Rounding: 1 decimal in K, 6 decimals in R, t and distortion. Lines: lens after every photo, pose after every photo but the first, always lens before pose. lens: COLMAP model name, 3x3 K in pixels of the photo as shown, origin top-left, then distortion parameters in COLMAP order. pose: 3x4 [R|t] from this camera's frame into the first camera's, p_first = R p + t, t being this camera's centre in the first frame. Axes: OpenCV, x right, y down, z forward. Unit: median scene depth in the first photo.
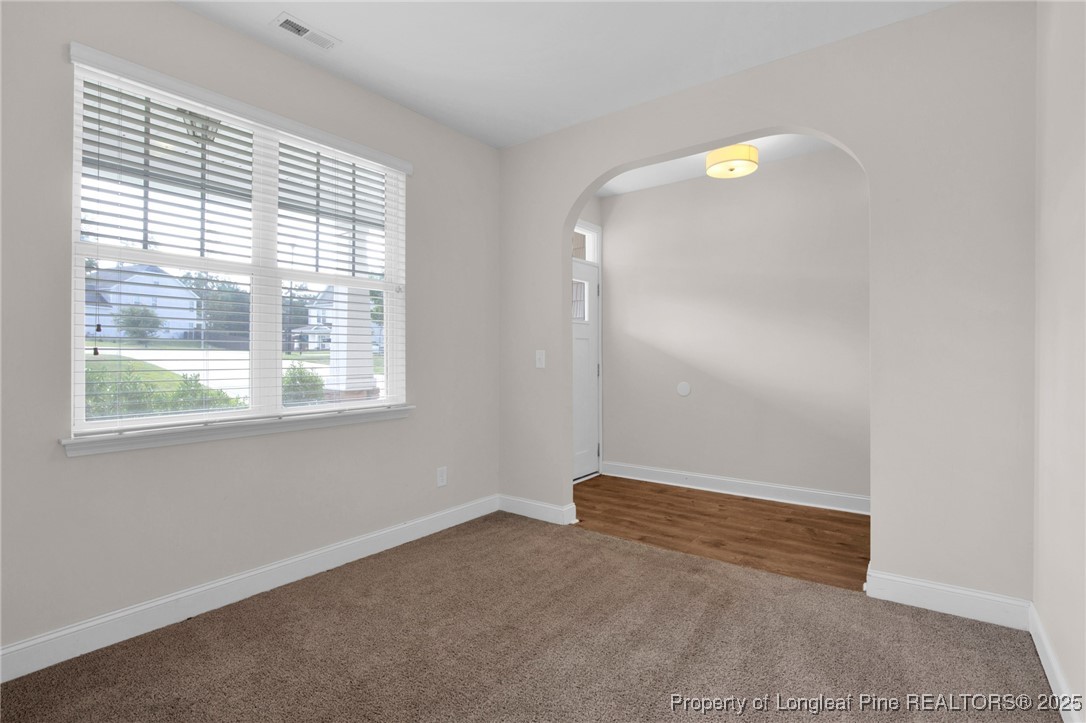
lens RADIAL K [[527.5, 0, 548.7], [0, 527.5, 362.0], [0, 0, 1]] dist [-0.032631, 0.000455]
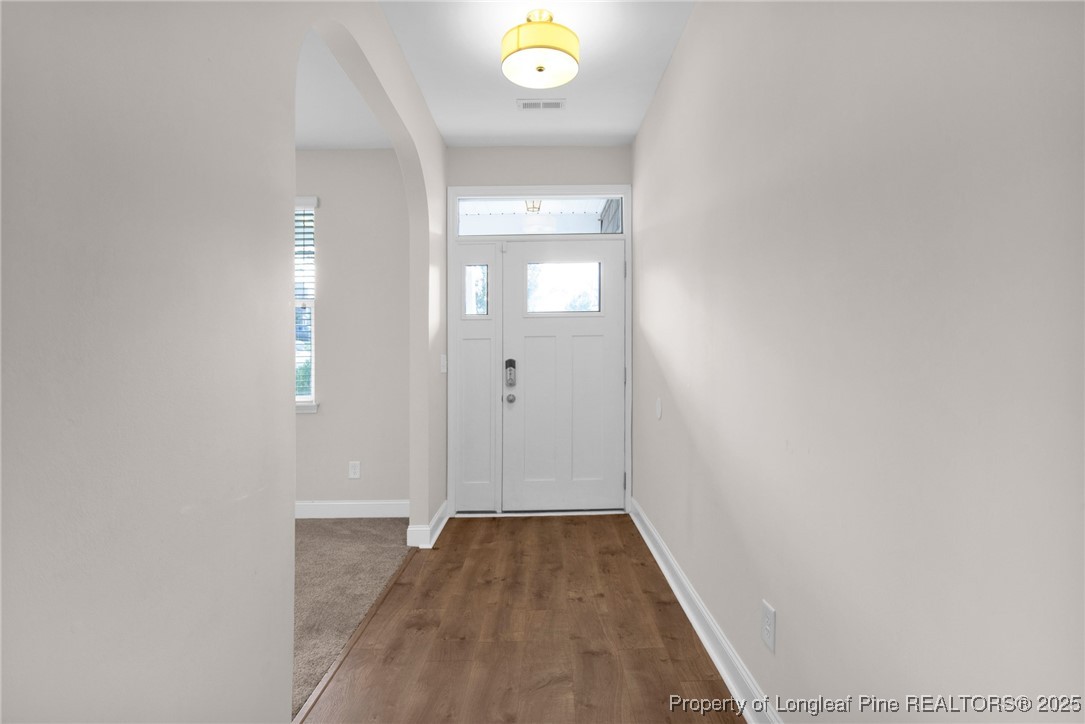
lens RADIAL K [[527.0, 0, 548.2], [0, 527.0, 362.5], [0, 0, 1]] dist [-0.032631, 0.000455]
pose [[0.602529, -0.004053, -0.798087, 0.882205], [0.001504, 0.999991, -0.003943, -0.001896], [0.798095, 0.001176, 0.602530, 0.638419]]
